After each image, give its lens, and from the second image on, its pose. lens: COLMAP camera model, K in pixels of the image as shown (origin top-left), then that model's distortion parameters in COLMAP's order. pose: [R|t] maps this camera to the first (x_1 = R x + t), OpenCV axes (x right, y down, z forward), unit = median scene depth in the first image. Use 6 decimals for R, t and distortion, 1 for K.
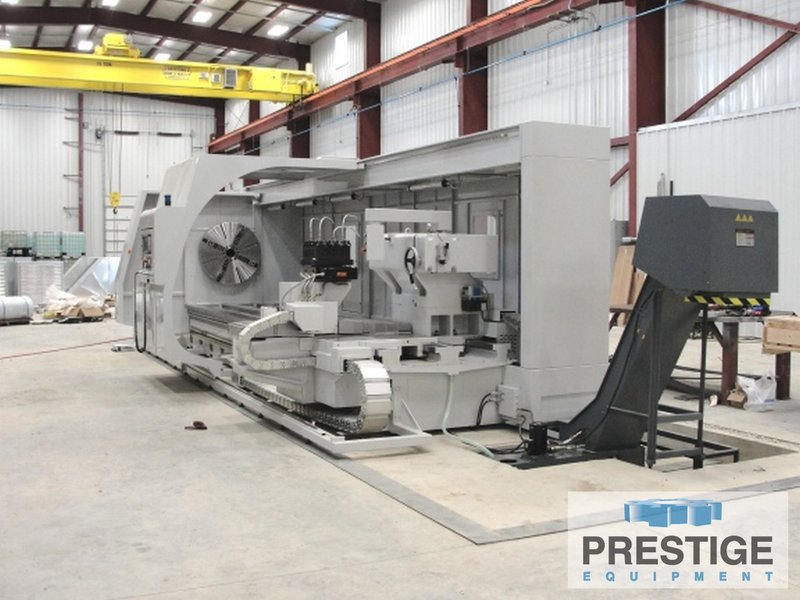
lens RADIAL K [[922.1, 0, 400.0], [0, 922.1, 300.0], [0, 0, 1]] dist [-0.208102, 0.229359]
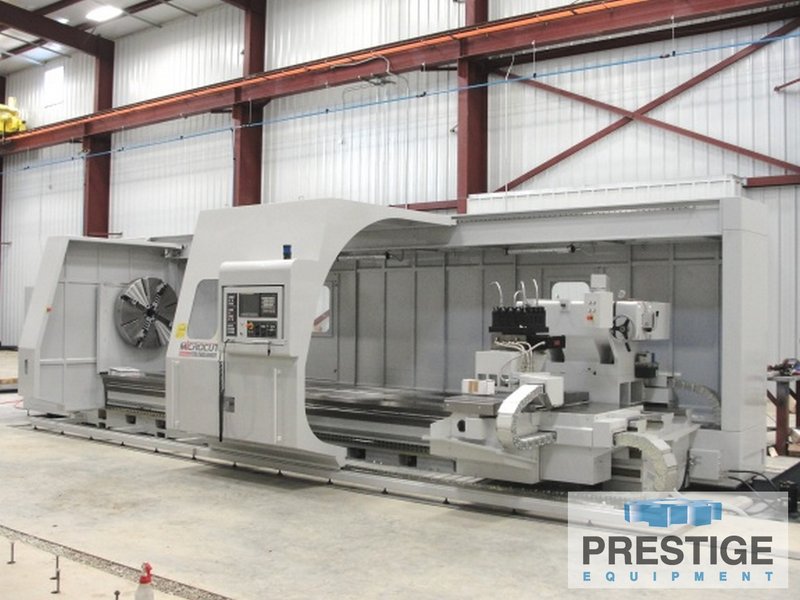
lens RADIAL K [[922.9, 0, 400.0], [0, 922.9, 300.0], [0, 0, 1]] dist [-0.201458, 0.304786]
pose [[0.897539, 0.015869, 0.440649, -0.278135], [0.011355, 0.998189, -0.059077, -0.007954], [-0.440788, 0.058028, 0.895734, 0.100300]]
